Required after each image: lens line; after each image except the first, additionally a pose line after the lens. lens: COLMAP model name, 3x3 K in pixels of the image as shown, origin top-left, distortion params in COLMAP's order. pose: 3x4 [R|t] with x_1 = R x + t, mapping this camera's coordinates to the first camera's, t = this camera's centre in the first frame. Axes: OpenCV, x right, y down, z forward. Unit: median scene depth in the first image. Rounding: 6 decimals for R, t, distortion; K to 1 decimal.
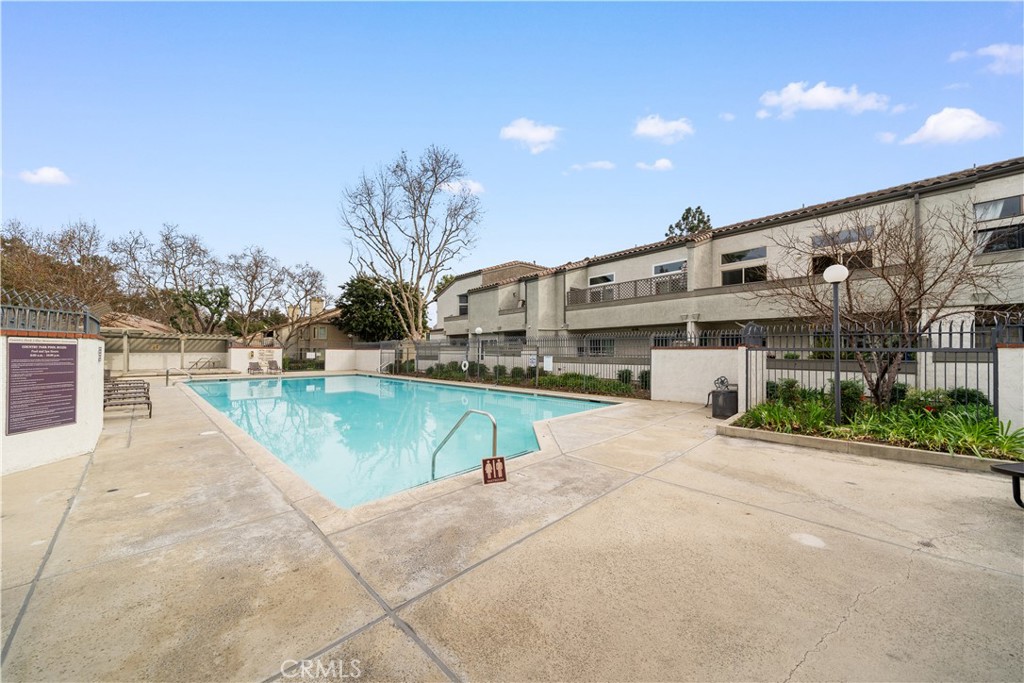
lens RADIAL K [[347.2, 0, 515.0], [0, 347.2, 349.4], [0, 0, 1]] dist [-0.009268, 0.000393]
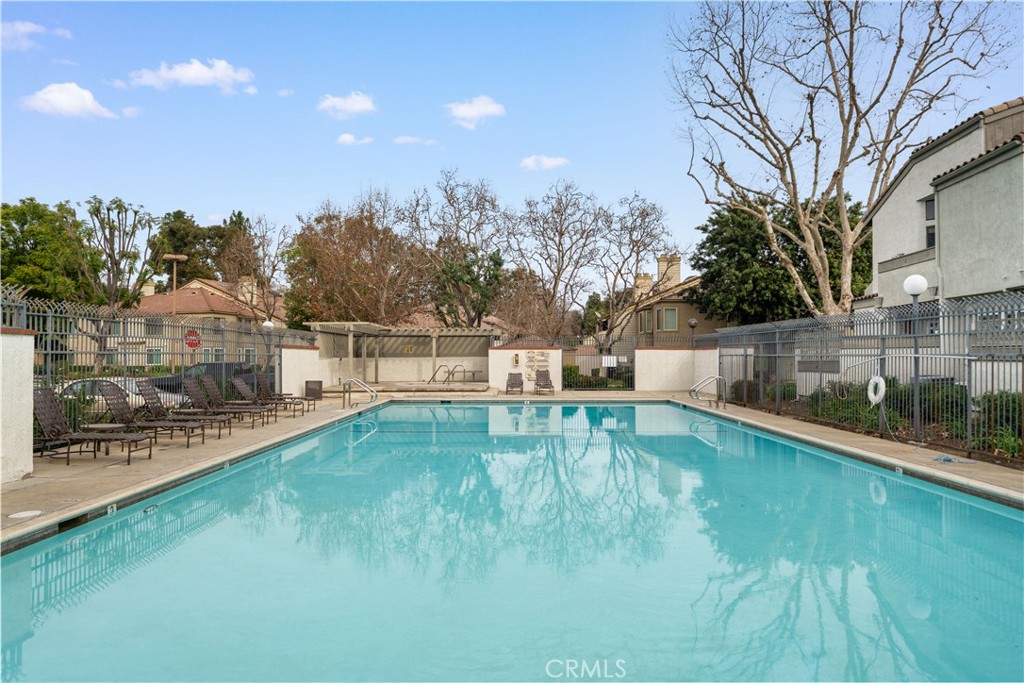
lens RADIAL K [[683.6, 0, 510.7], [0, 683.6, 341.8], [0, 0, 1]] dist [0.005654, 0.001237]
pose [[0.691104, -0.021835, -0.722425, 0.051702], [0.012704, 0.999756, -0.018063, 0.004071], [0.722643, 0.003306, 0.691213, 0.145916]]
